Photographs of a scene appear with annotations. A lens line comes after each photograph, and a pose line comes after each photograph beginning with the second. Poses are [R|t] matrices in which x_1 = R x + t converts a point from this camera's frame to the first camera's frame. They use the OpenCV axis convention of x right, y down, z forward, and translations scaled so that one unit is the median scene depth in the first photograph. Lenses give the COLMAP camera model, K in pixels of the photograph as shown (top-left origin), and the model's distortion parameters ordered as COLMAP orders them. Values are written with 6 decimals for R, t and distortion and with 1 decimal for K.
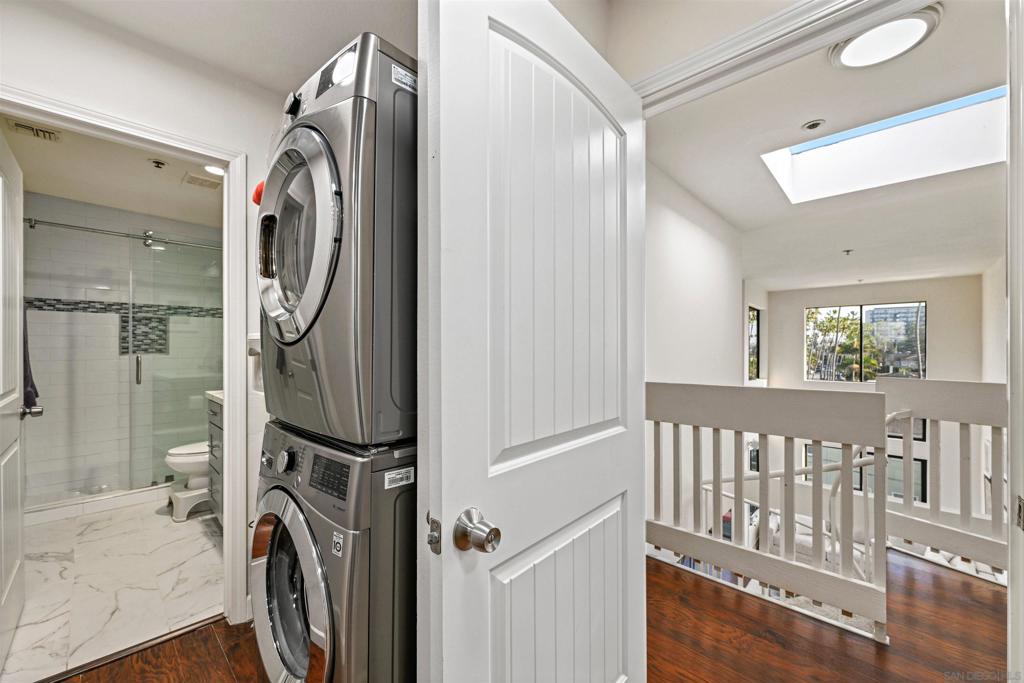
lens RADIAL K [[405.2, 0, 510.8], [0, 405.2, 342.5], [0, 0, 1]] dist [-0.003166, 0.000449]
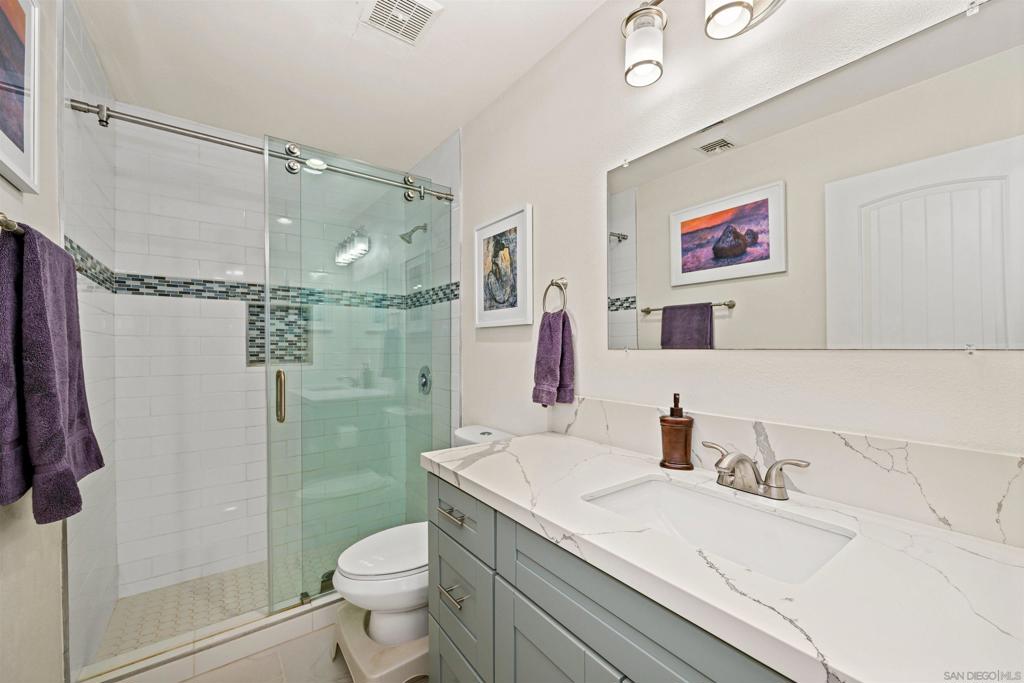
lens RADIAL K [[405.2, 0, 513.0], [0, 405.2, 345.6], [0, 0, 1]] dist [-0.003166, 0.000449]
pose [[0.984821, -0.008854, -0.173350, -0.454202], [0.008556, 0.999960, -0.002465, 0.004329], [0.173365, 0.000945, 0.984857, 0.454959]]
